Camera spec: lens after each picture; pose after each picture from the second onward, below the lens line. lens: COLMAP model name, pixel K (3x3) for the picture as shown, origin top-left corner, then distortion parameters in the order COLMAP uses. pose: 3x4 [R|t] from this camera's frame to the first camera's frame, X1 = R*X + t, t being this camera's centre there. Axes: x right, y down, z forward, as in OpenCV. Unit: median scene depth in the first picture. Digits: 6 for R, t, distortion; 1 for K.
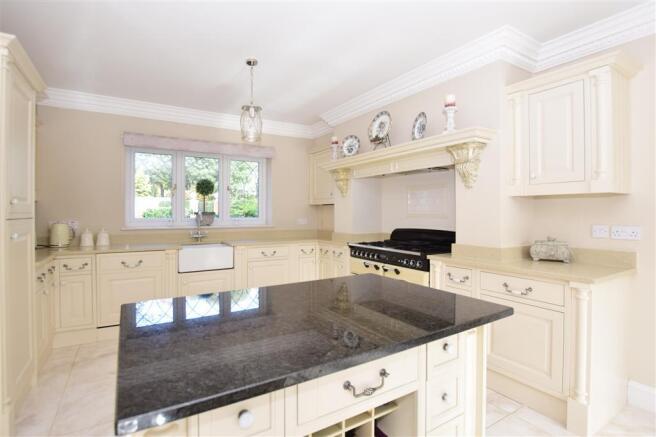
lens RADIAL K [[319.9, 0, 326.3], [0, 319.9, 215.2], [0, 0, 1]] dist [-0.002780, -0.000203]
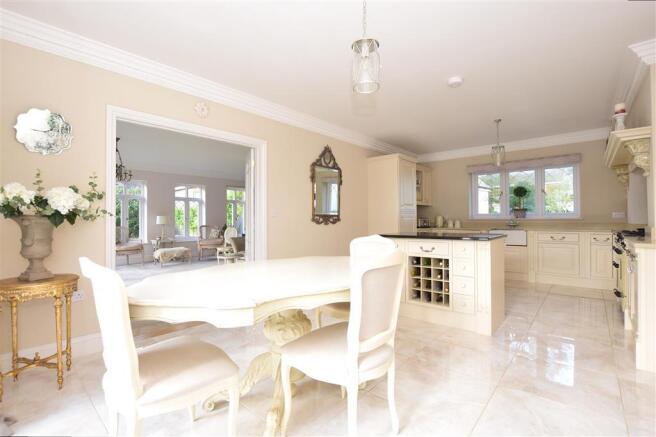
lens RADIAL K [[289.3, 0, 326.5], [0, 289.3, 219.2], [0, 0, 1]] dist [-0.000124, -0.000021]
pose [[0.288135, -0.004220, -0.957581, 0.671133], [-0.000914, 0.999989, -0.004682, 0.049080], [0.957589, 0.002224, 0.288128, -0.231207]]
